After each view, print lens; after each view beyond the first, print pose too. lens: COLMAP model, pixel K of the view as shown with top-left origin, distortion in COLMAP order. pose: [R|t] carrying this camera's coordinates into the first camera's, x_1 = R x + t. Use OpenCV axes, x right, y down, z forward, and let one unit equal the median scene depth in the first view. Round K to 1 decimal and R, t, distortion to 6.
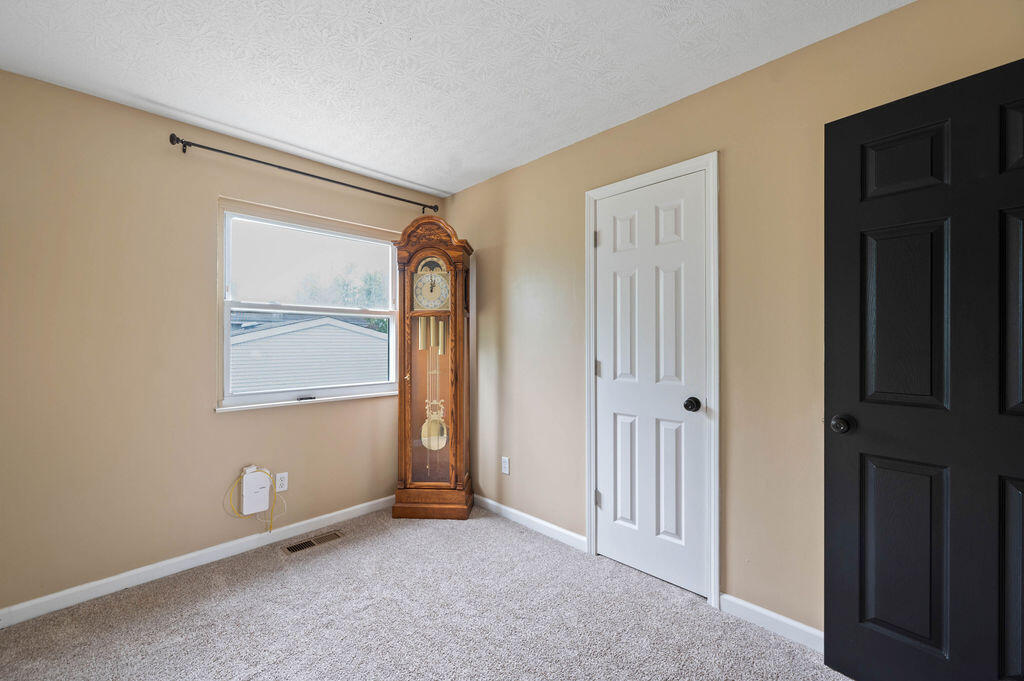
lens RADIAL K [[418.2, 0, 513.1], [0, 418.2, 342.7], [0, 0, 1]] dist [-0.001524, -0.000119]
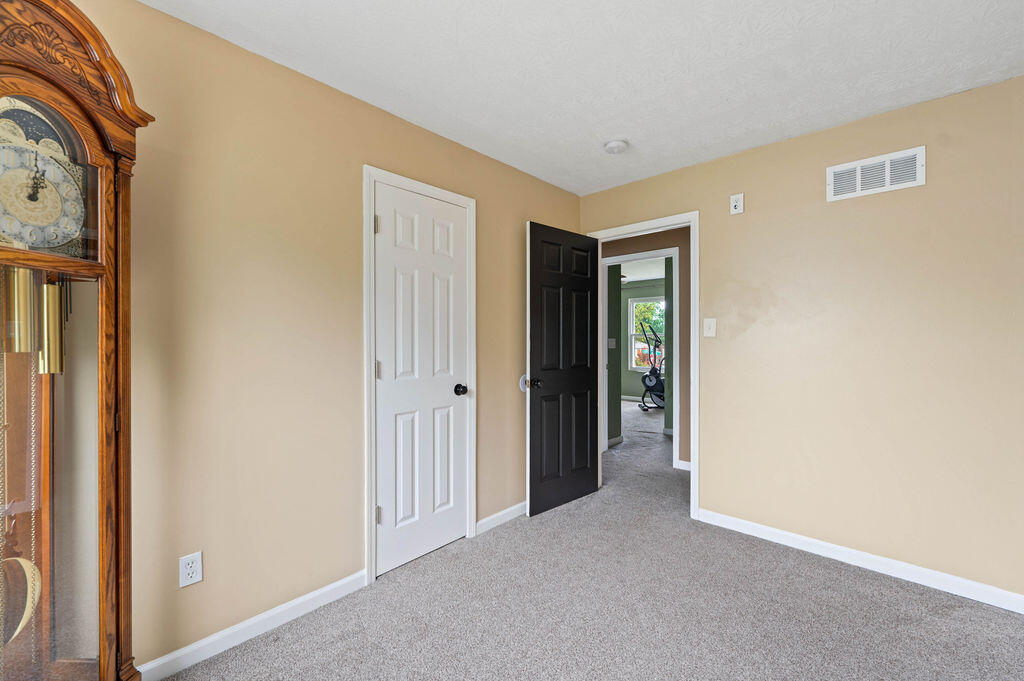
lens RADIAL K [[410.1, 0, 508.7], [0, 410.1, 342.3], [0, 0, 1]] dist [-0.000300, -0.000149]
pose [[-0.023794, -0.002835, 0.999713, -0.698705], [0.004434, 0.999986, 0.002941, 0.001127], [-0.999707, 0.004502, -0.023781, 0.756223]]
